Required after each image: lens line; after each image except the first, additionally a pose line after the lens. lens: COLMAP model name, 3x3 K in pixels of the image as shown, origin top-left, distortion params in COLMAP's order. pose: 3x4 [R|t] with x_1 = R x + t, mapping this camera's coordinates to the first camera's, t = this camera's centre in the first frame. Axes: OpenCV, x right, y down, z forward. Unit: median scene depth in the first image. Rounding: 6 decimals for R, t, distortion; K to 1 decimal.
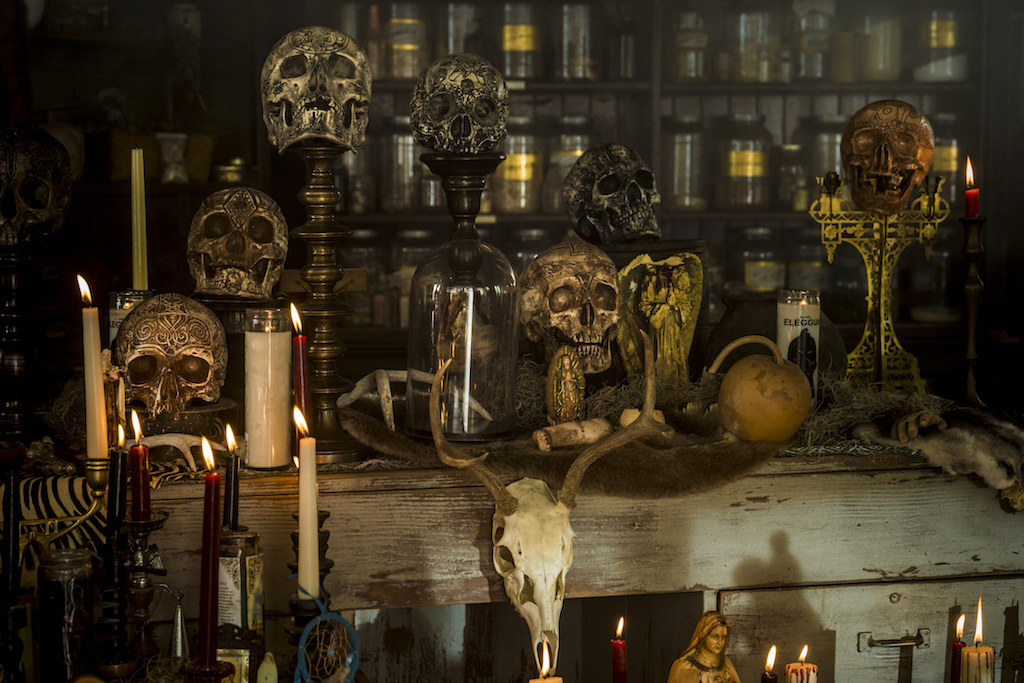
lens RADIAL K [[1972.3, 0, 511.5], [0, 1972.3, 340.8], [0, 0, 1]] dist [0.081327, 0.000000]
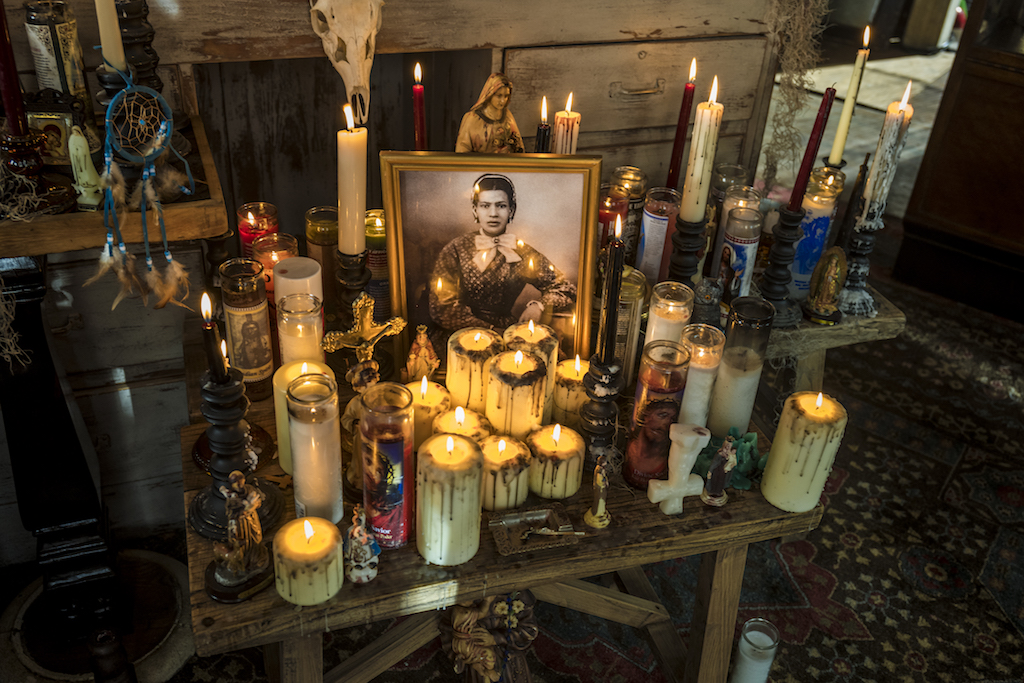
lens RADIAL K [[973.1, 0, 506.0], [0, 973.1, 342.8], [0, 0, 1]] dist [-0.006311, 0.000000]
pose [[0.994384, -0.005746, 0.105676, 0.042802], [-0.044302, 0.884229, 0.464948, 0.007667], [-0.096113, -0.467018, 0.879009, 0.400540]]
